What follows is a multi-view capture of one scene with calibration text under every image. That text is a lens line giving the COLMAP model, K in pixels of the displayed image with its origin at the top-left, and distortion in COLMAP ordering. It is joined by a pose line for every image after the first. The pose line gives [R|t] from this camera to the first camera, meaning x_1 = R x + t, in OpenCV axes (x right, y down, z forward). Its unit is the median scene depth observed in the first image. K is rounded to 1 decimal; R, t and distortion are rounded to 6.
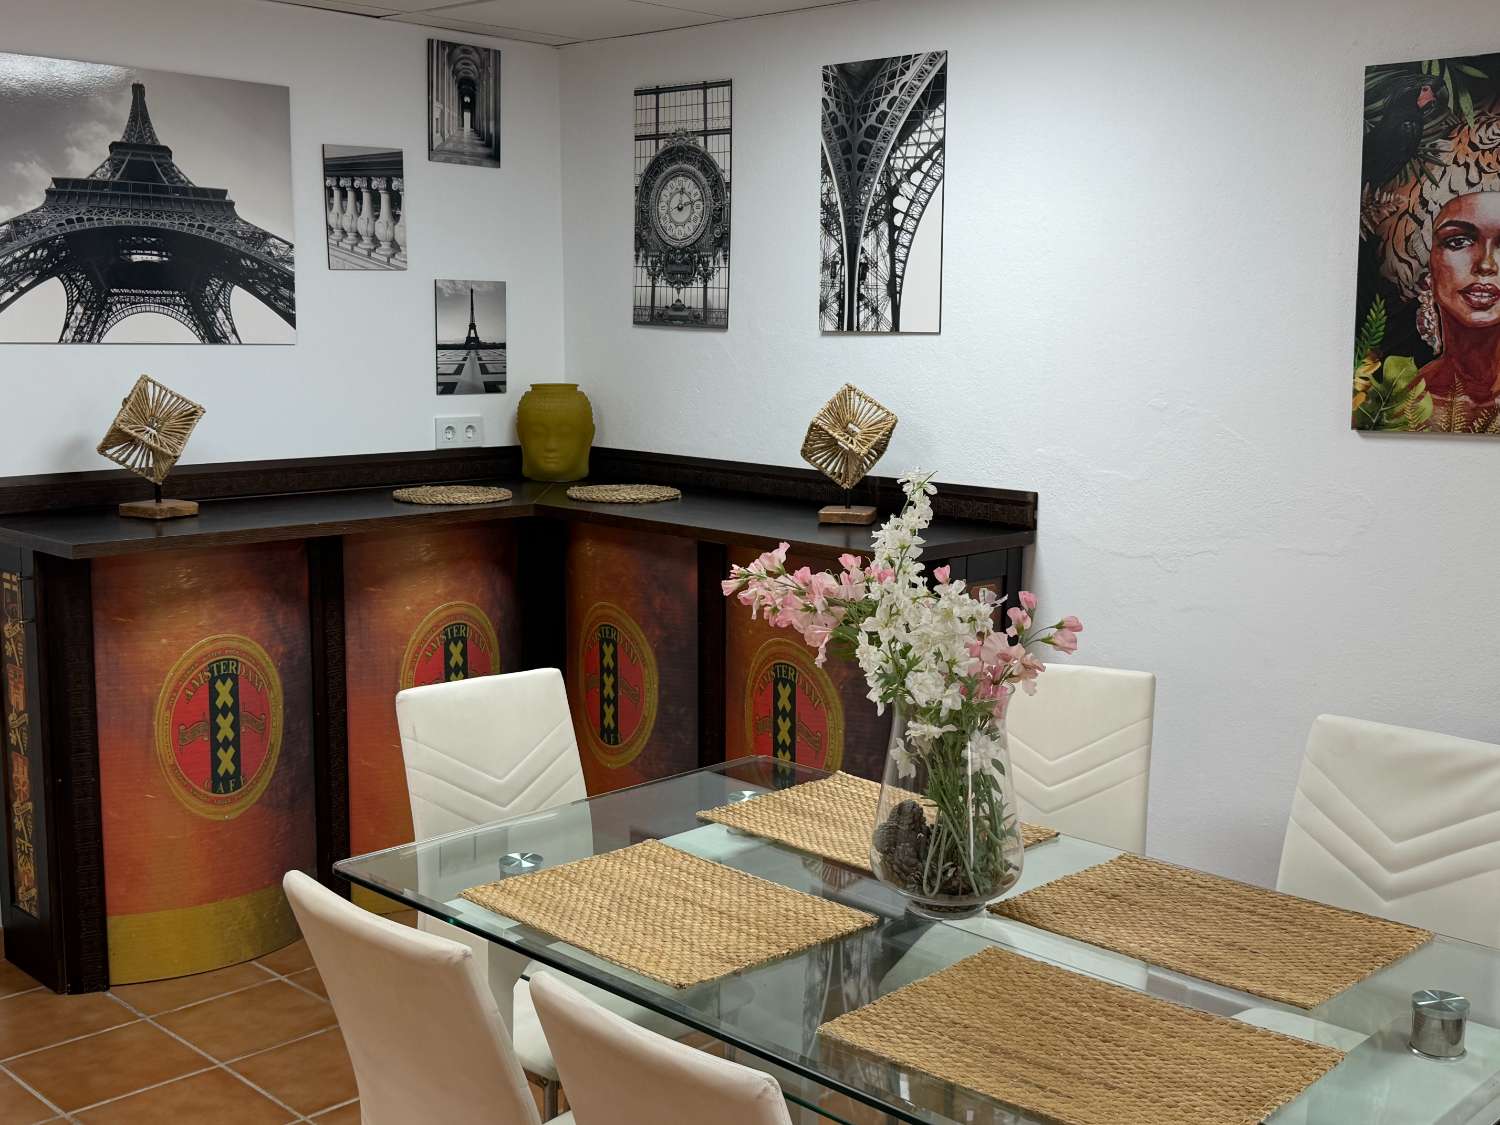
lens RADIAL K [[1688.7, 0, 743.6], [0, 1688.7, 556.5], [0, 0, 1]] dist [0.079802, 0.000000]
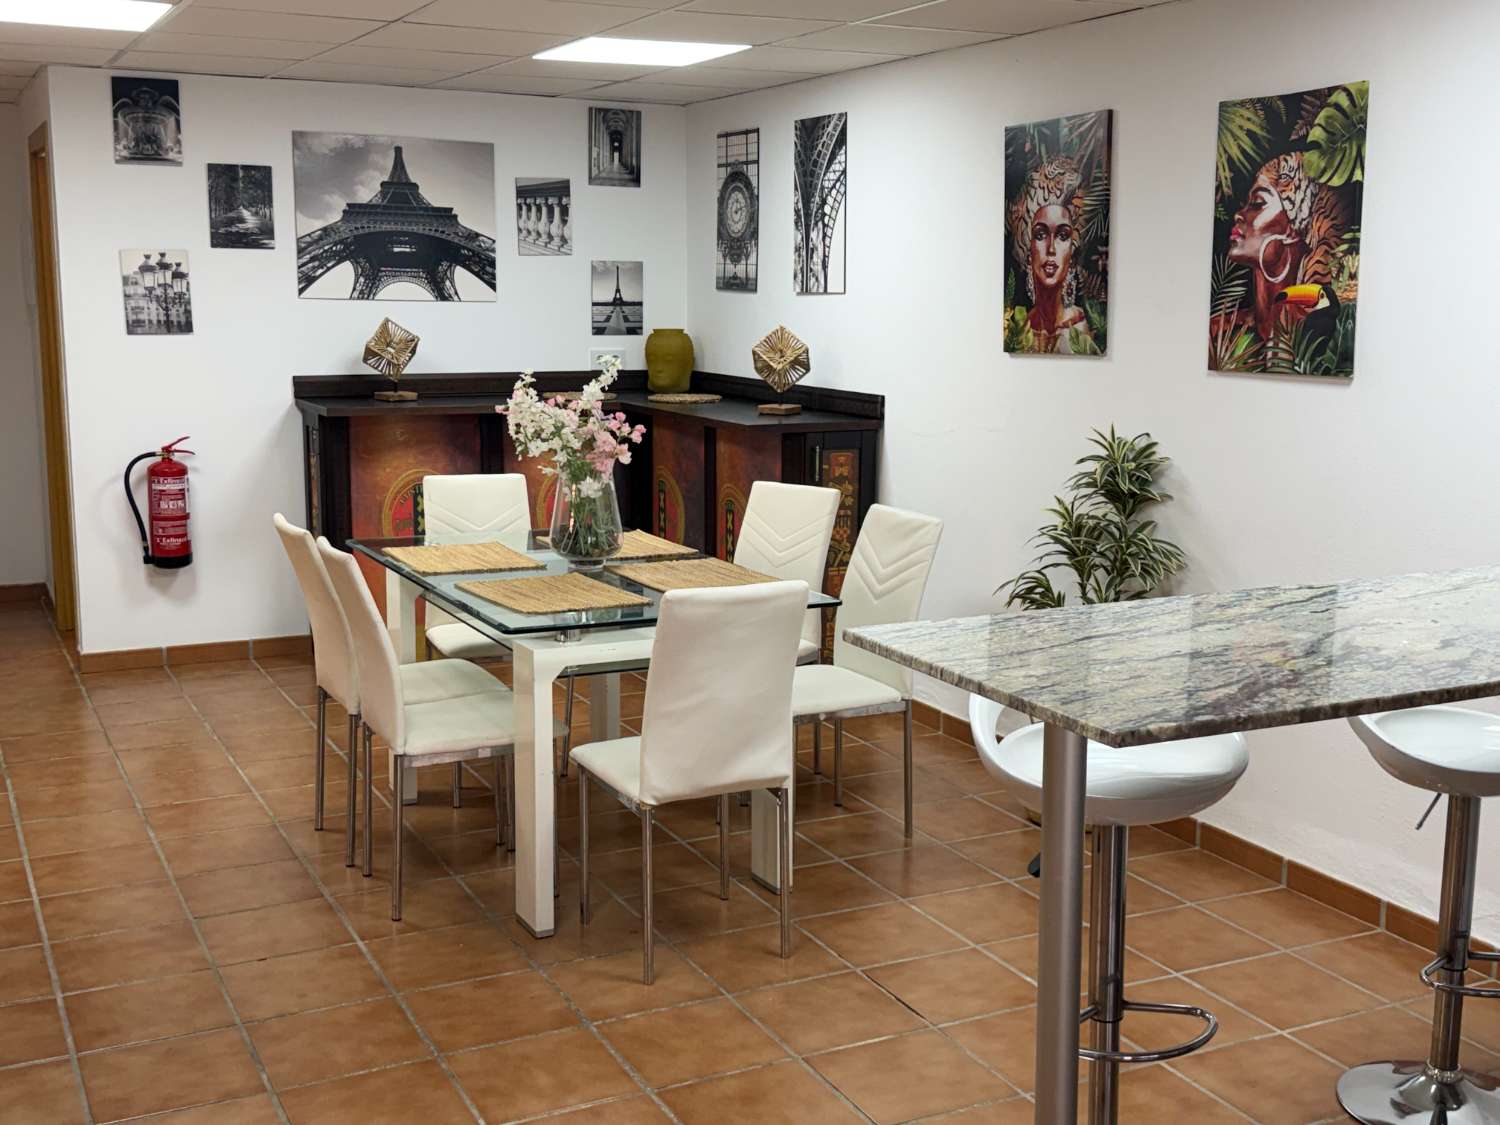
lens RADIAL K [[1688.7, 0, 765.6], [0, 1688.7, 570.0], [0, 0, 1]] dist [0.079802, 0.000000]
pose [[0.946238, 0.052020, -0.319260, 0.535398], [-0.045924, 0.998591, 0.026597, 0.080283], [0.320194, -0.010506, 0.947294, -0.476984]]
